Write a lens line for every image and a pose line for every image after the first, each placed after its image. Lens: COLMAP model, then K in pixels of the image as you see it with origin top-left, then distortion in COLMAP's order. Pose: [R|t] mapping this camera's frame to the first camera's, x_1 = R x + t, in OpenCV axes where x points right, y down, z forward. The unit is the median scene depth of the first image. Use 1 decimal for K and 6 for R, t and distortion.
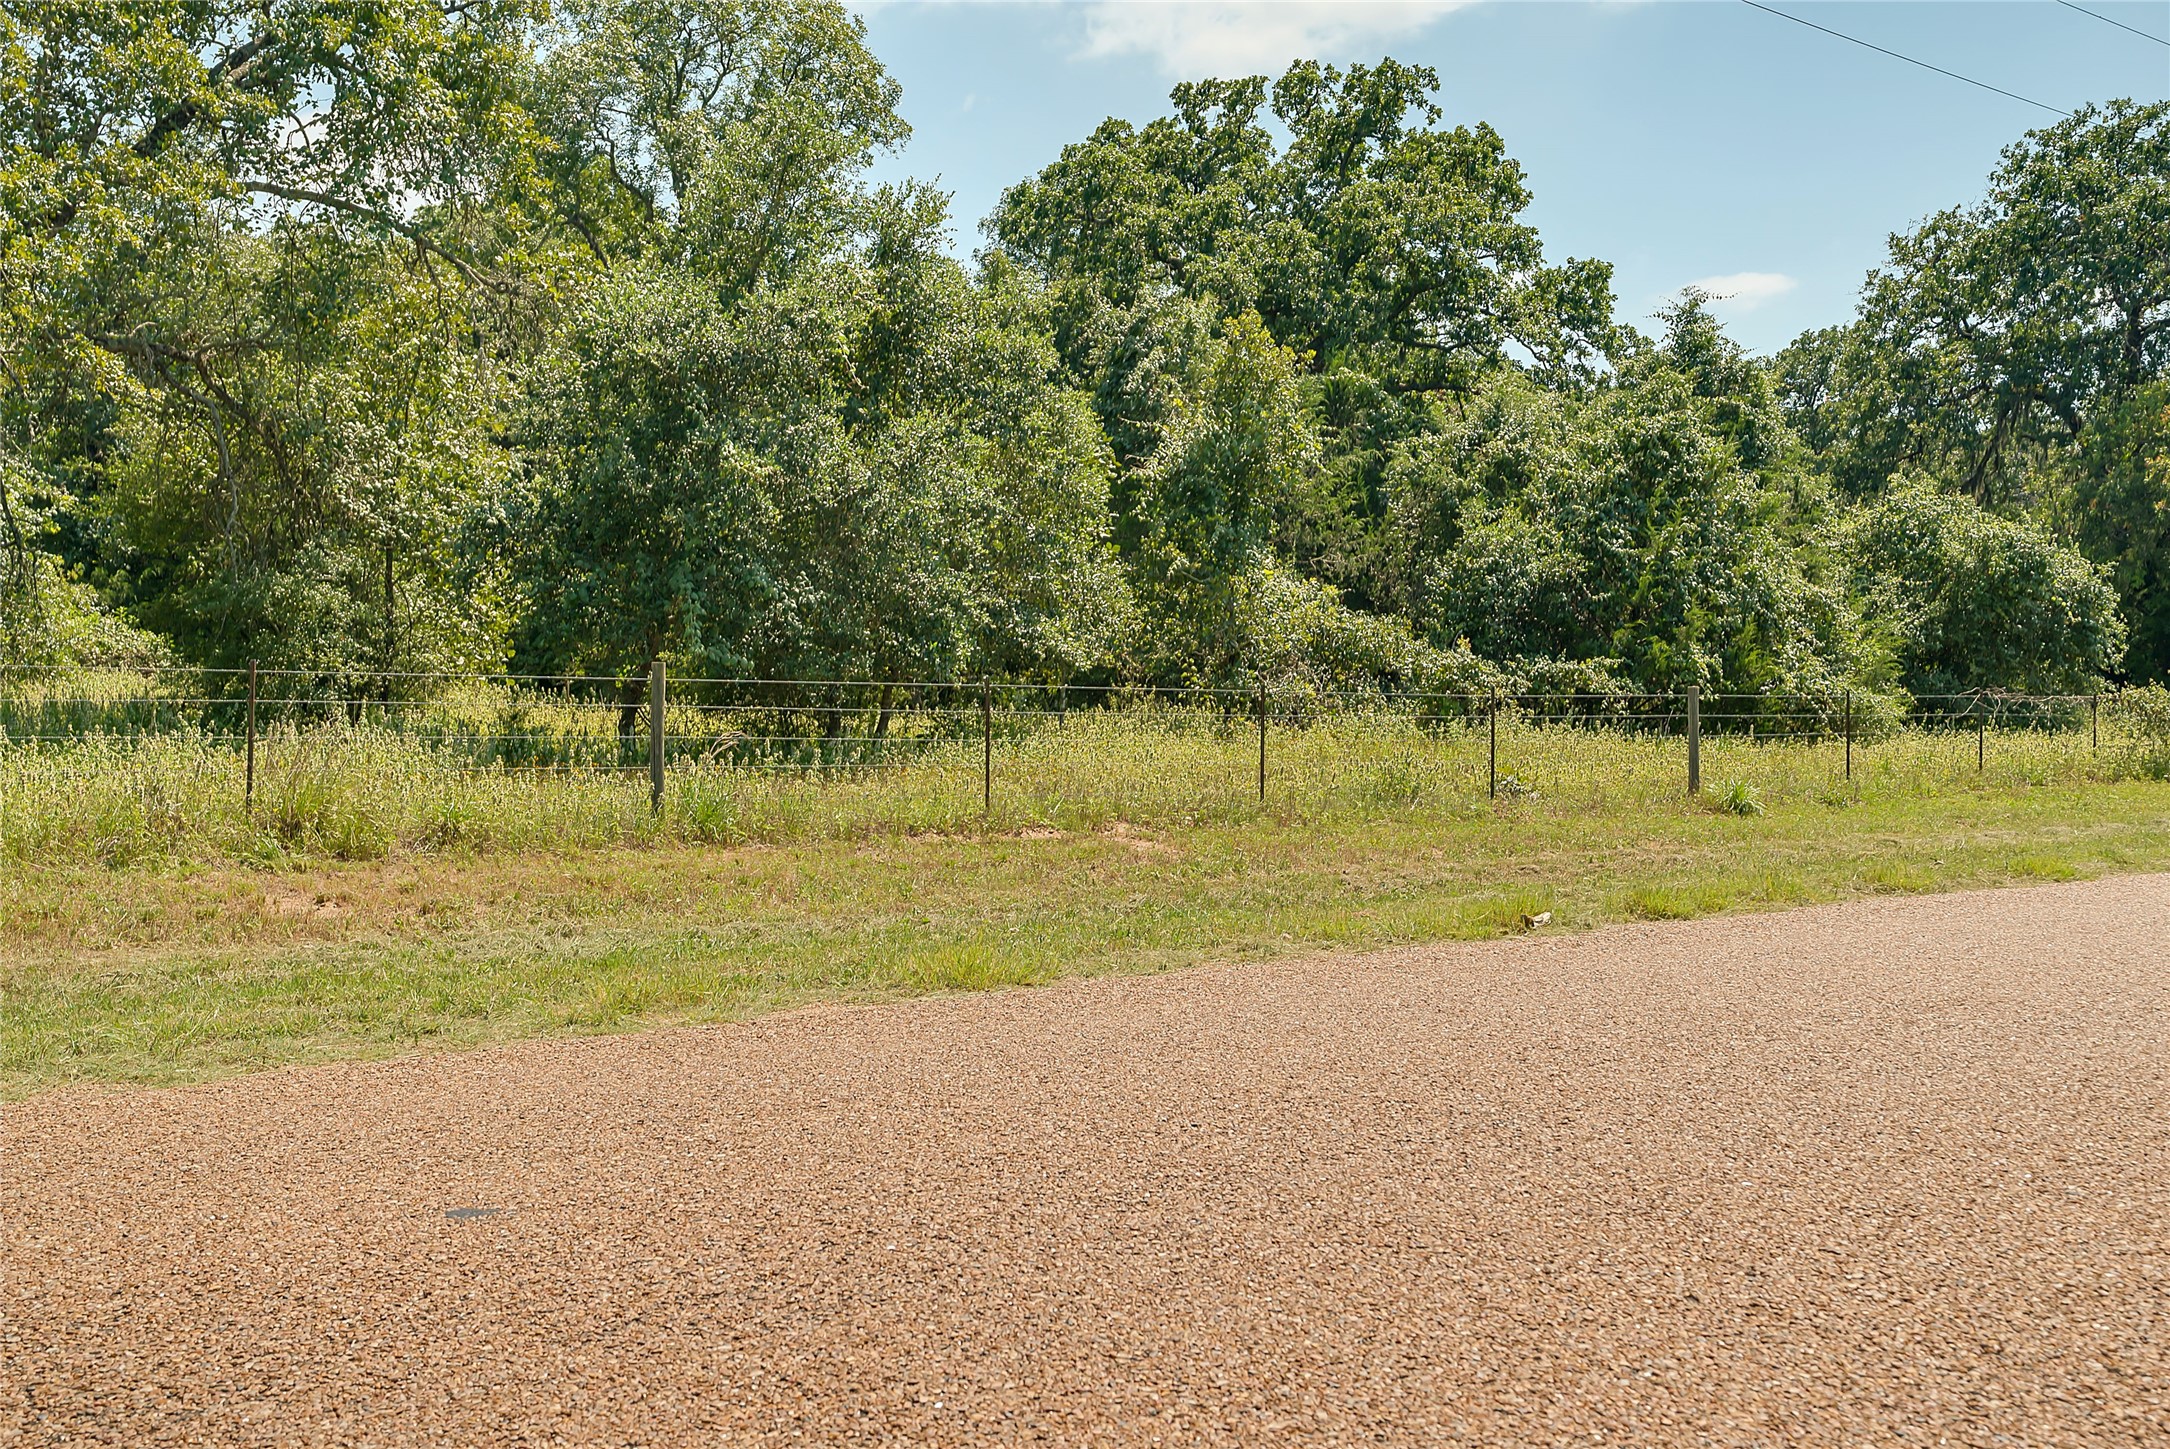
lens RADIAL K [[2144.4, 0, 1098.7], [0, 2144.4, 723.1], [0, 0, 1]] dist [0.008570, -0.003665]
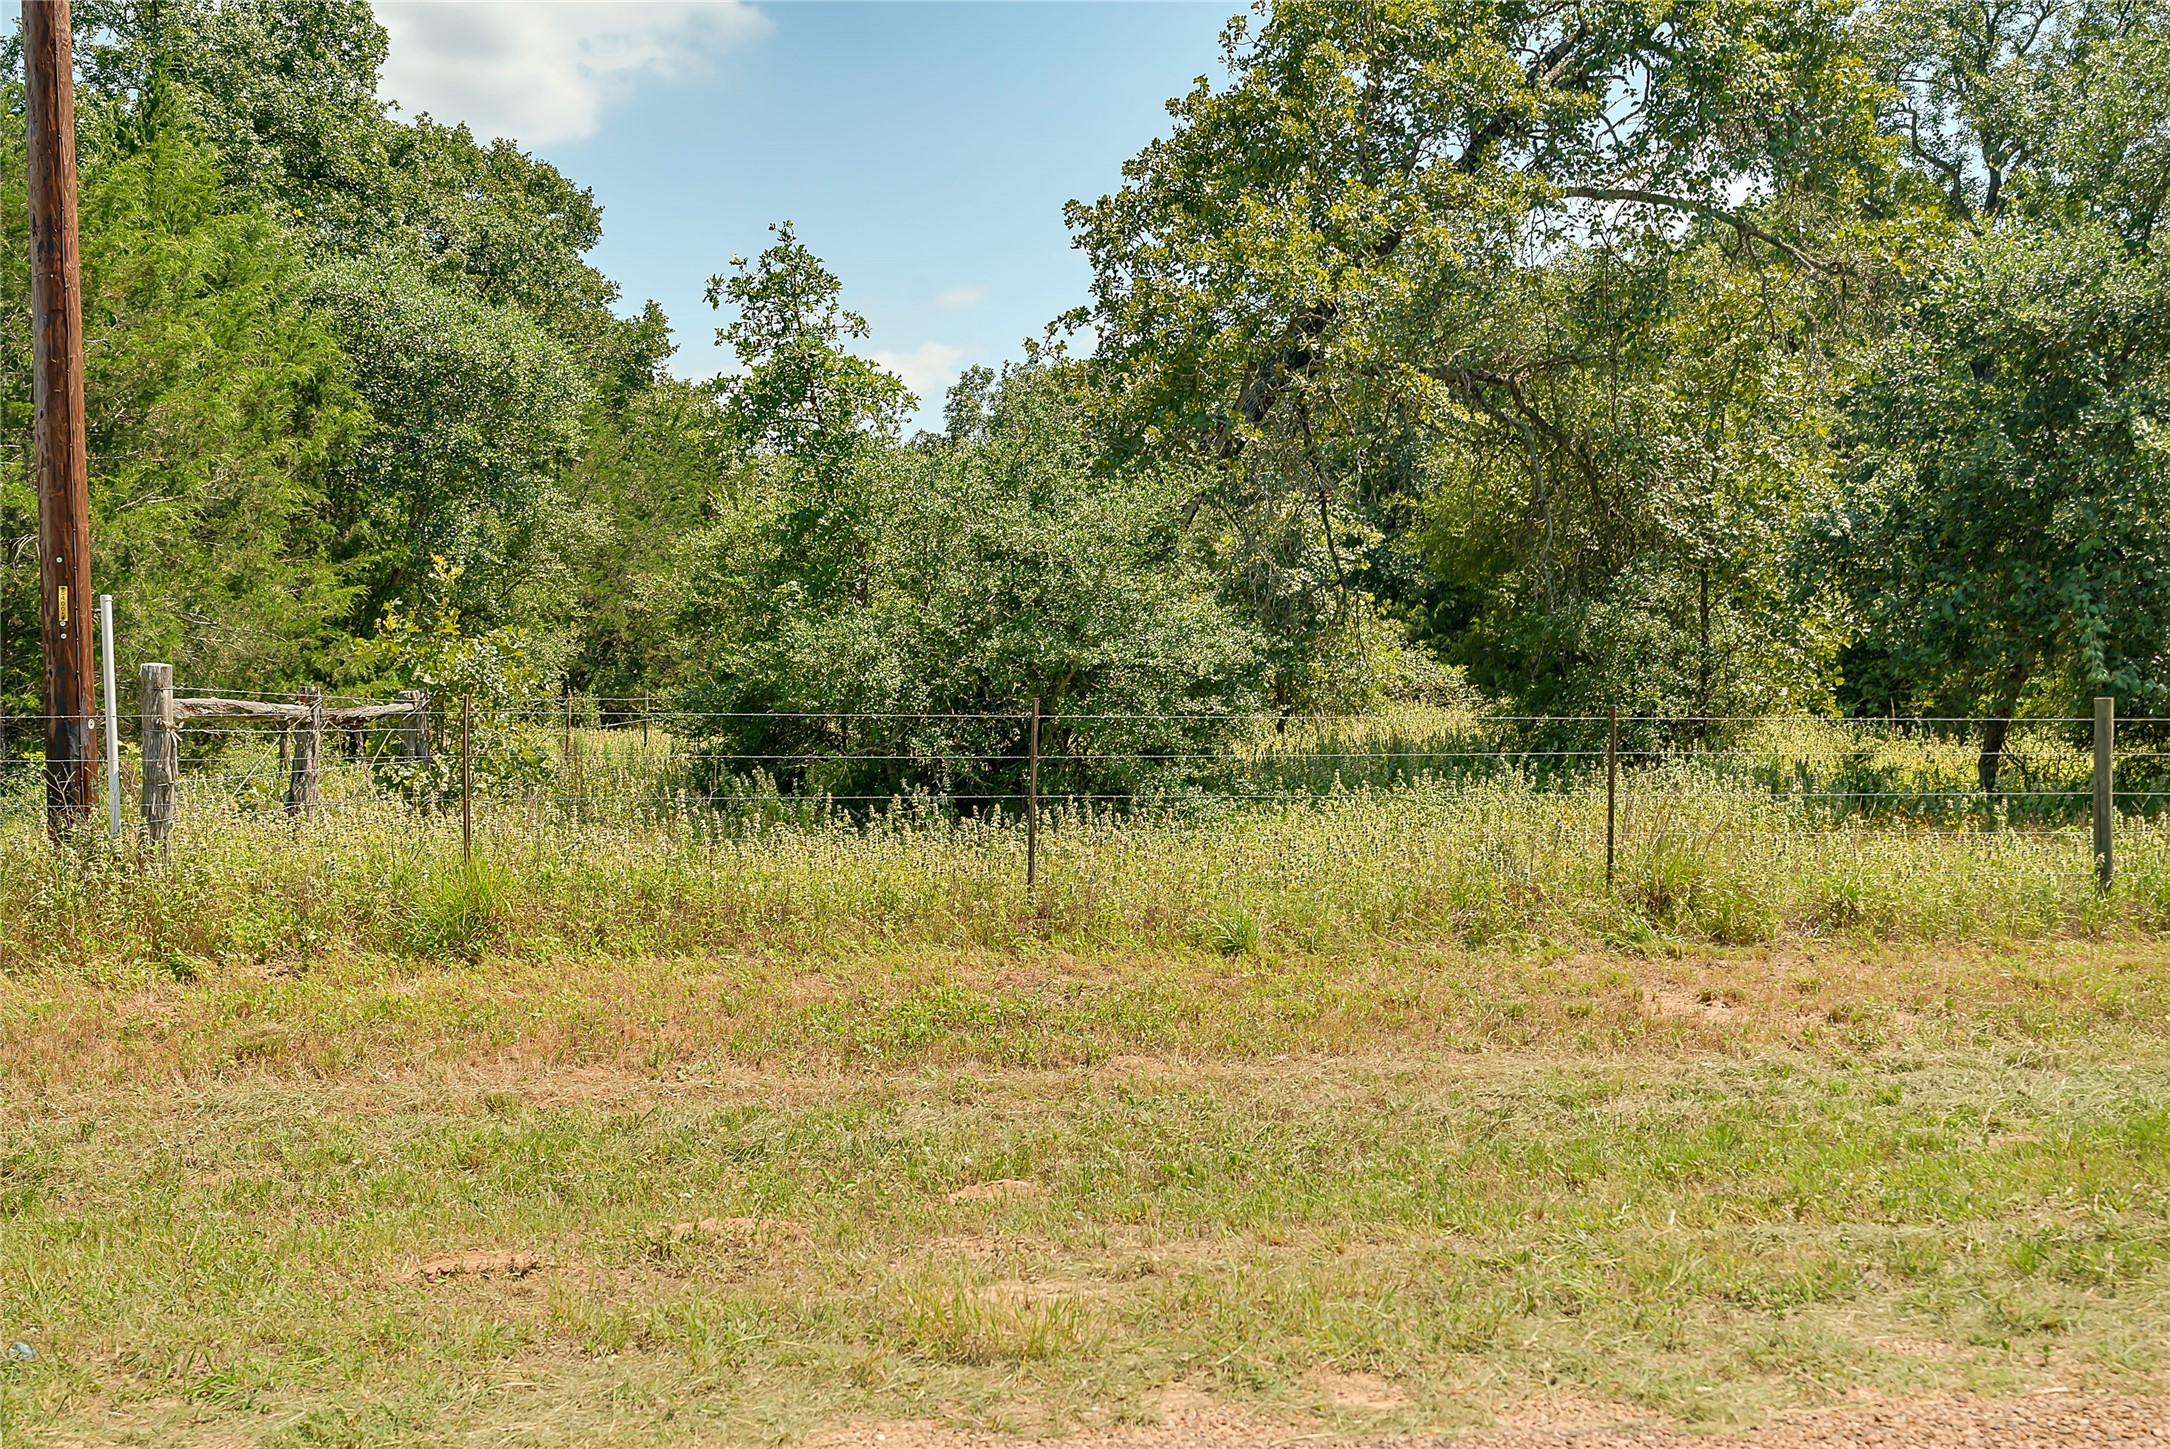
lens RADIAL K [[2144.4, 0, 1098.7], [0, 2144.4, 723.1], [0, 0, 1]] dist [0.008570, -0.003665]
pose [[0.842921, -0.009809, -0.537947, -0.063224], [0.004823, 0.999931, -0.010675, -0.008437], [0.538015, 0.006404, 0.842911, 0.098758]]
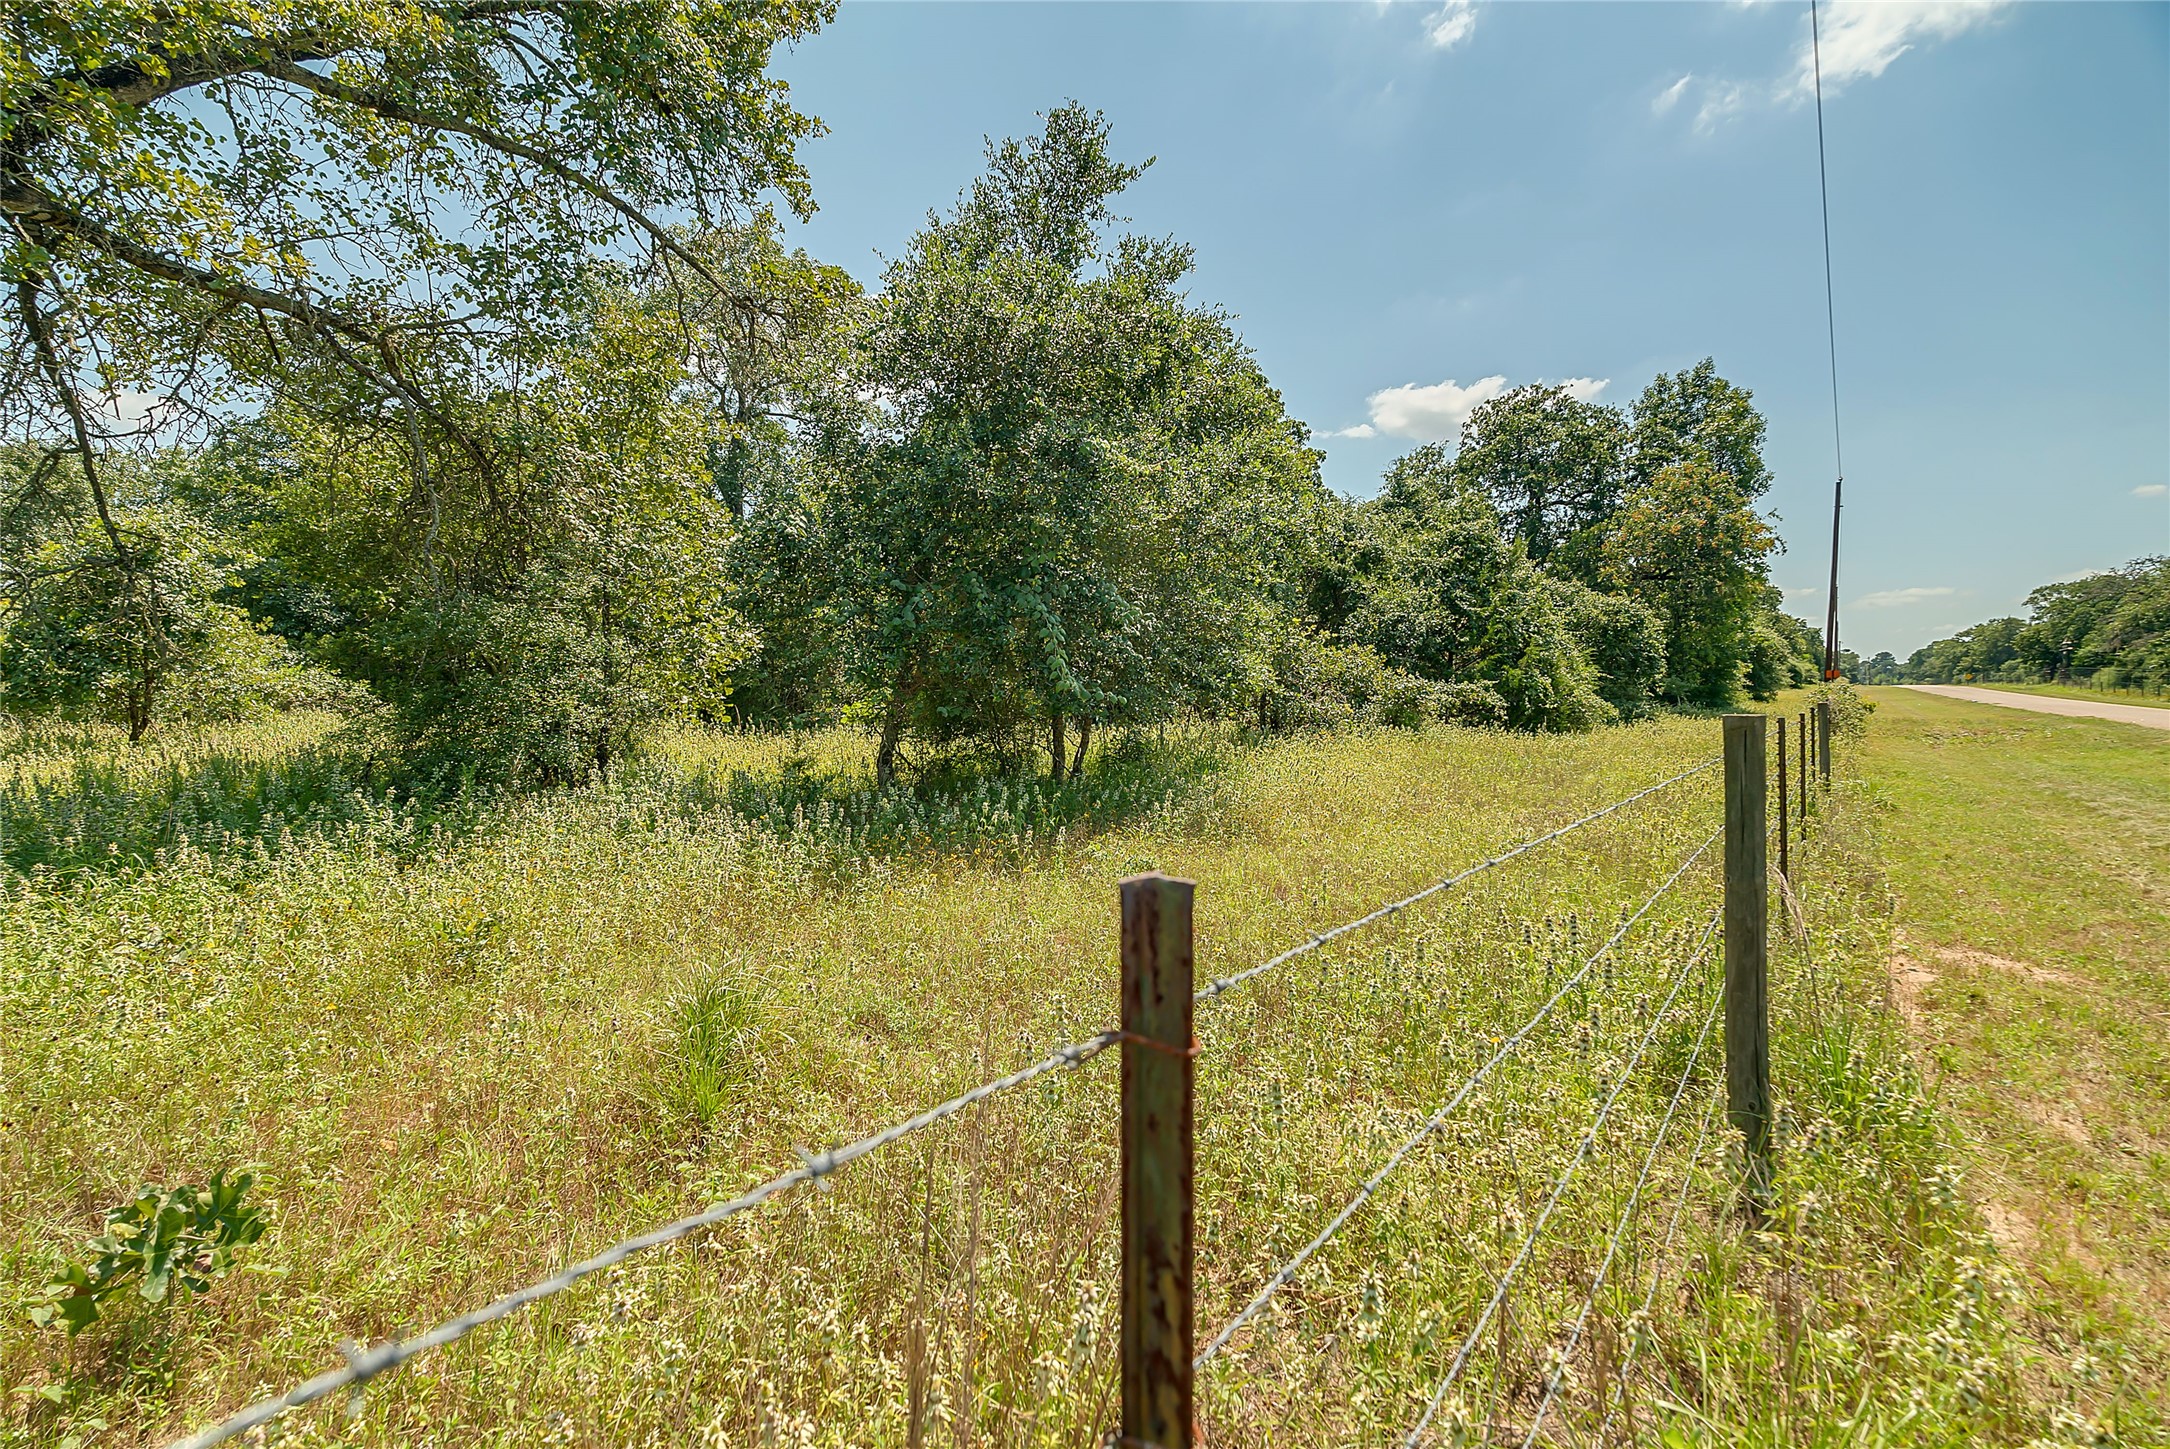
lens RADIAL K [[973.8, 0, 1097.3], [0, 973.8, 702.1], [0, 0, 1]] dist [-0.003439, -0.000224]
pose [[0.973547, -0.020893, 0.227529, -0.245902], [0.023903, 0.999659, -0.010482, -0.021156], [-0.227233, 0.015643, 0.973715, 0.590703]]
